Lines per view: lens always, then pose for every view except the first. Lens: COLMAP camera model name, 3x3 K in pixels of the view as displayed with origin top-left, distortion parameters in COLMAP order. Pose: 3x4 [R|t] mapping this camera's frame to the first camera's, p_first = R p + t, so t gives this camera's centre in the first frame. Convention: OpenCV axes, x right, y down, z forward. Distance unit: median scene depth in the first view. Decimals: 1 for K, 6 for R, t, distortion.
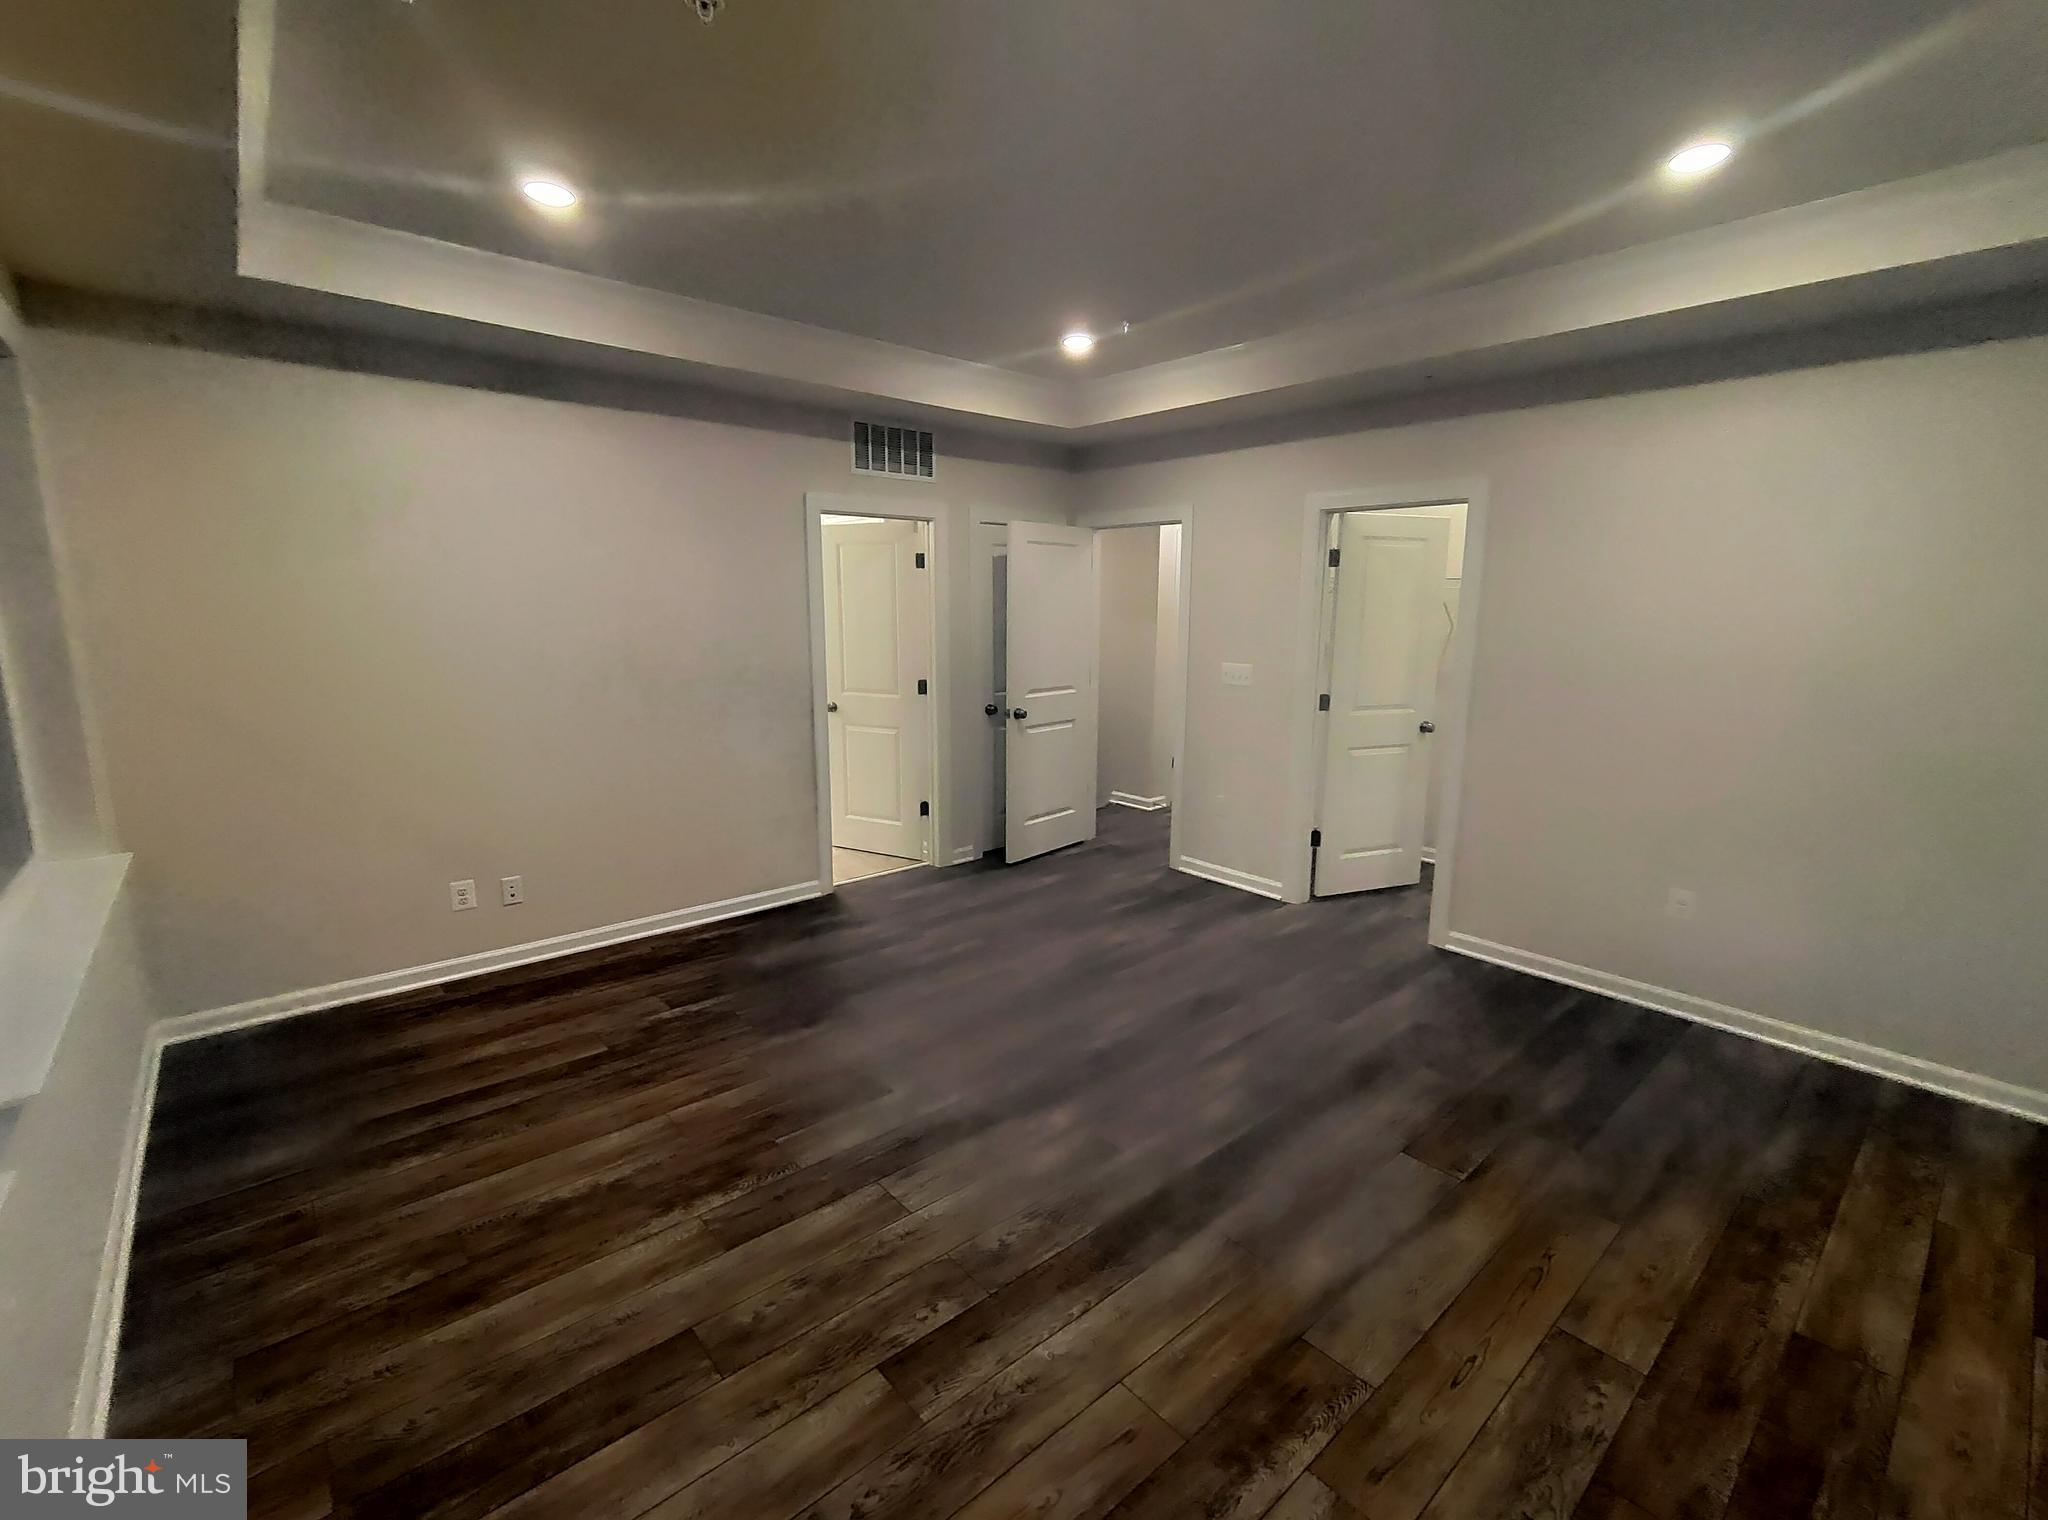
lens RADIAL K [[897.9, 0, 1030.3], [0, 897.9, 751.4], [0, 0, 1]] dist [-0.000597, 0.000991]
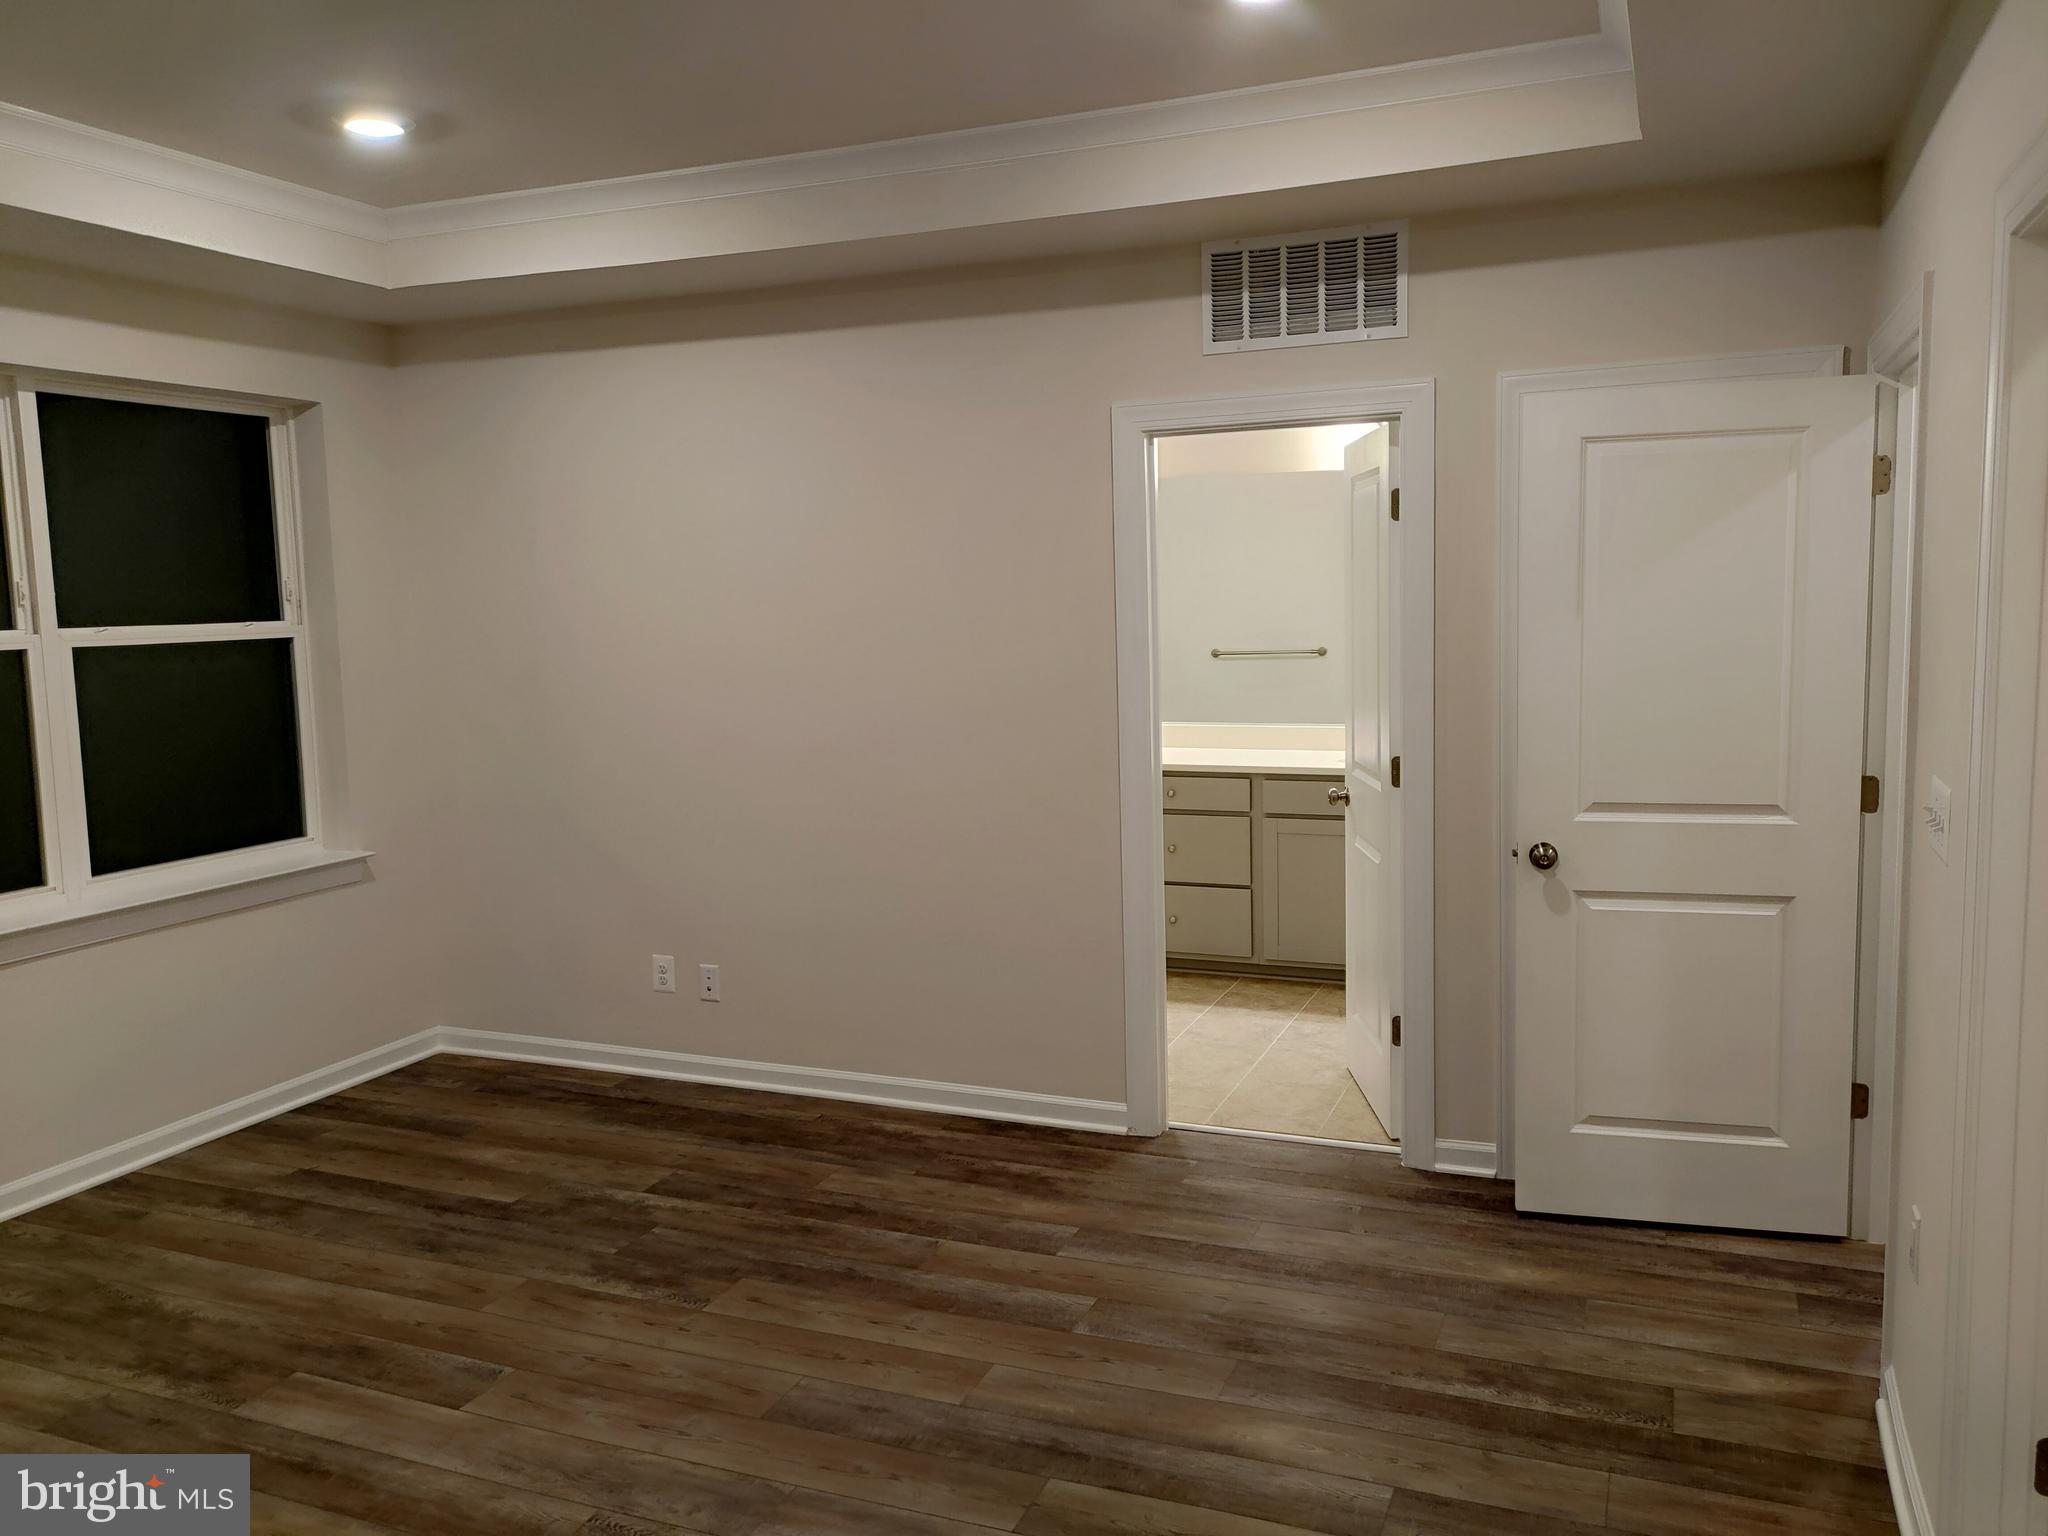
lens RADIAL K [[1565.2, 0, 1016.8], [0, 1565.2, 767.9], [0, 0, 1]] dist [0.066906, -0.078740]
pose [[0.440527, 0.086143, -0.893597, 0.764649], [-0.125503, 0.991520, 0.033712, -0.111224], [0.888923, 0.097298, 0.447603, 0.660933]]
